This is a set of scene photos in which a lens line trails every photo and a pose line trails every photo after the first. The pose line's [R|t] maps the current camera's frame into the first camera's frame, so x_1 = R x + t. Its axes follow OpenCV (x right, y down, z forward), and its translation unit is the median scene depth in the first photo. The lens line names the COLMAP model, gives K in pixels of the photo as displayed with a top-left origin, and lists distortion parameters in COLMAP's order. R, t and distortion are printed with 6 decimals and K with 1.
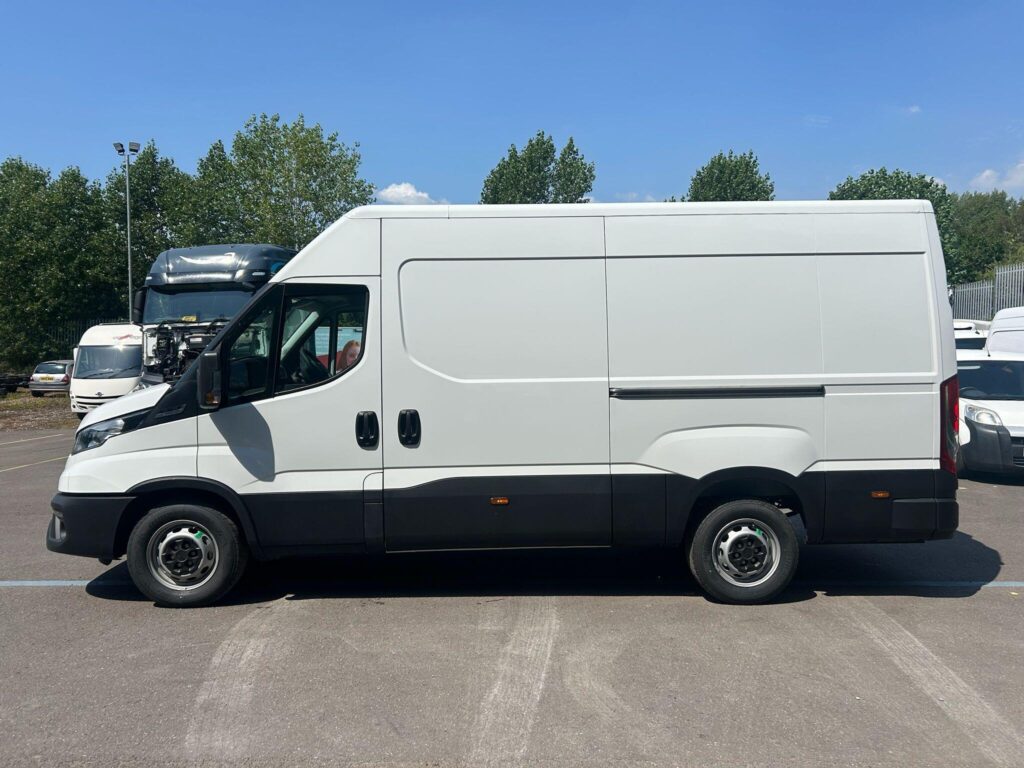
lens RADIAL K [[755.6, 0, 518.2], [0, 755.6, 384.7], [0, 0, 1]] dist [0.014563, -0.001850]
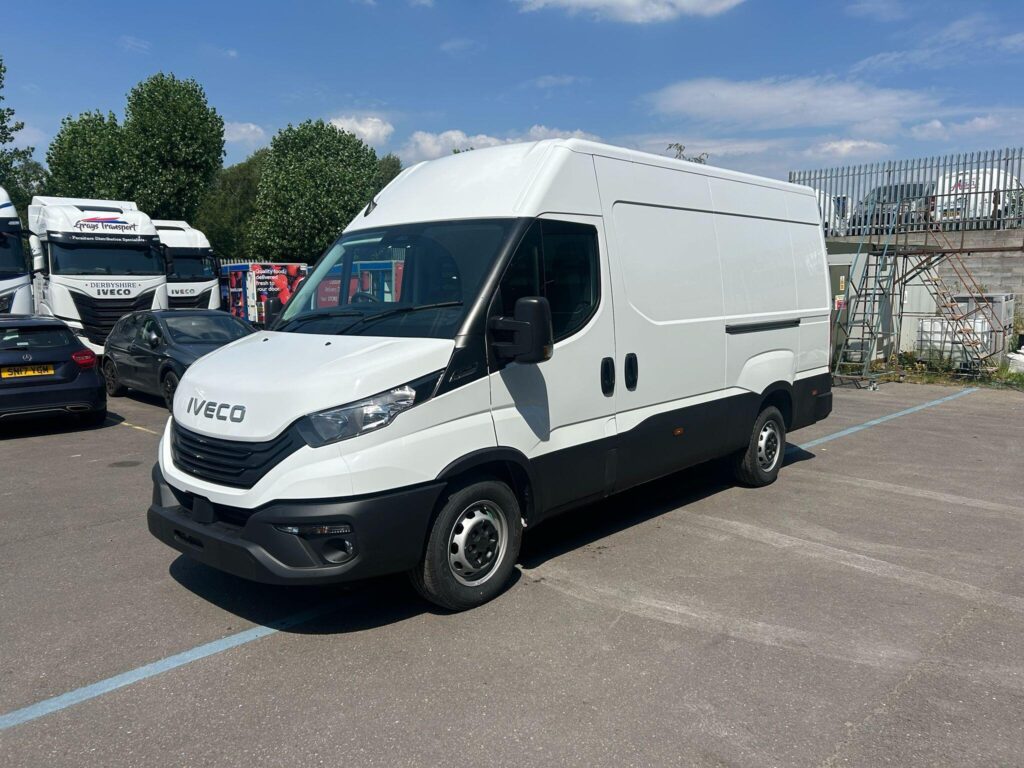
lens RADIAL K [[777.0, 0, 479.2], [0, 777.0, 383.0], [0, 0, 1]] dist [0.007726, -0.000231]
pose [[0.705532, -0.083381, 0.703756, -1.018841], [0.025089, 0.995371, 0.092779, -0.028227], [-0.708234, -0.047802, 0.704358, 0.408335]]
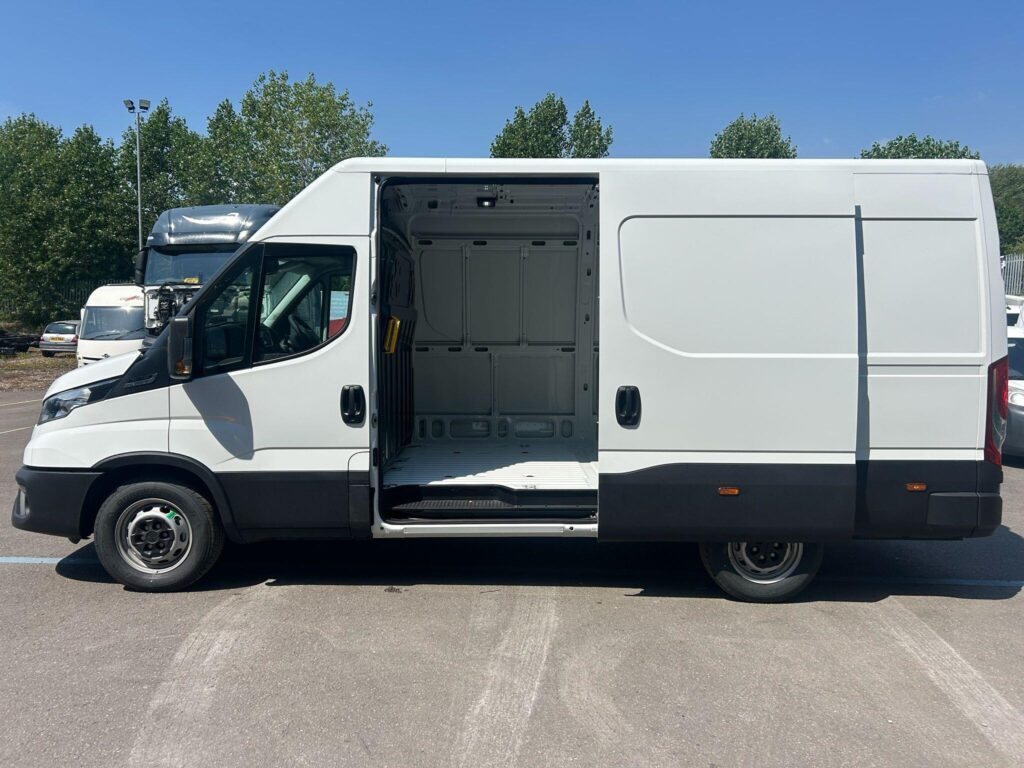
lens RADIAL K [[755.6, 0, 518.2], [0, 755.6, 384.7], [0, 0, 1]] dist [0.014563, -0.001850]
pose [[0.999669, 0.018647, -0.017735, 0.015804], [-0.017879, 0.998936, 0.042520, -0.007391], [0.018509, -0.042188, 0.998938, 0.089958]]
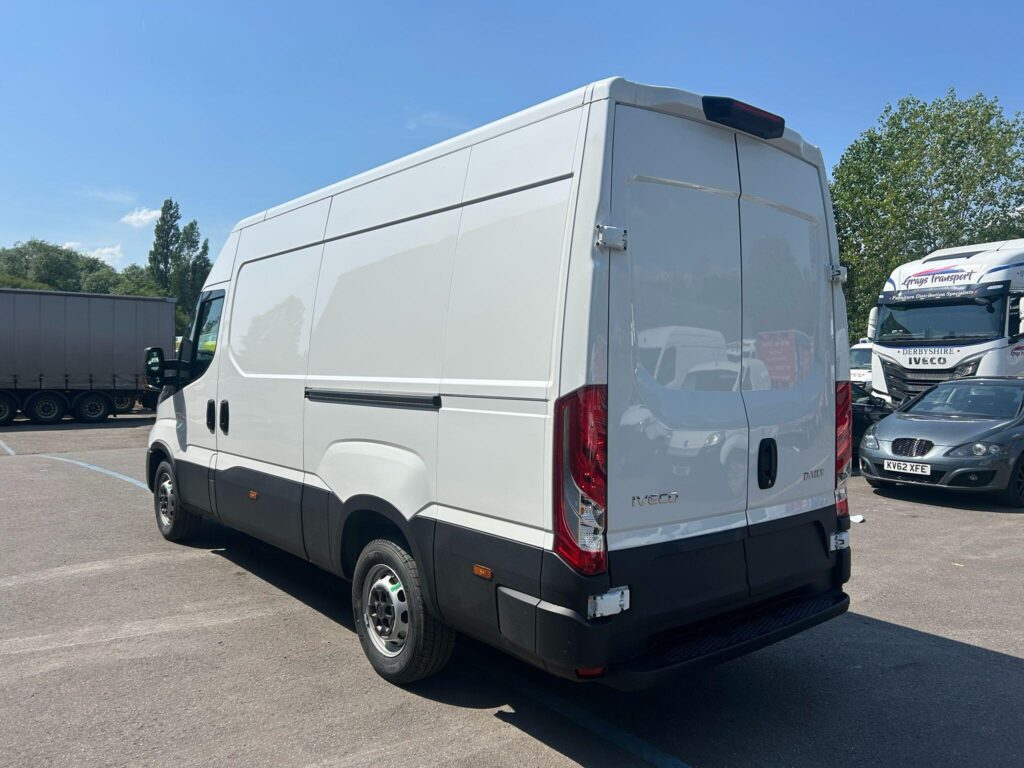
lens RADIAL K [[755.6, 0, 518.2], [0, 755.6, 384.7], [0, 0, 1]] dist [0.014563, -0.001850]
pose [[0.636812, 0.034828, -0.770232, 0.982801], [-0.040888, 0.999099, 0.011372, -0.019204], [0.769934, 0.024252, 0.637662, 0.618935]]
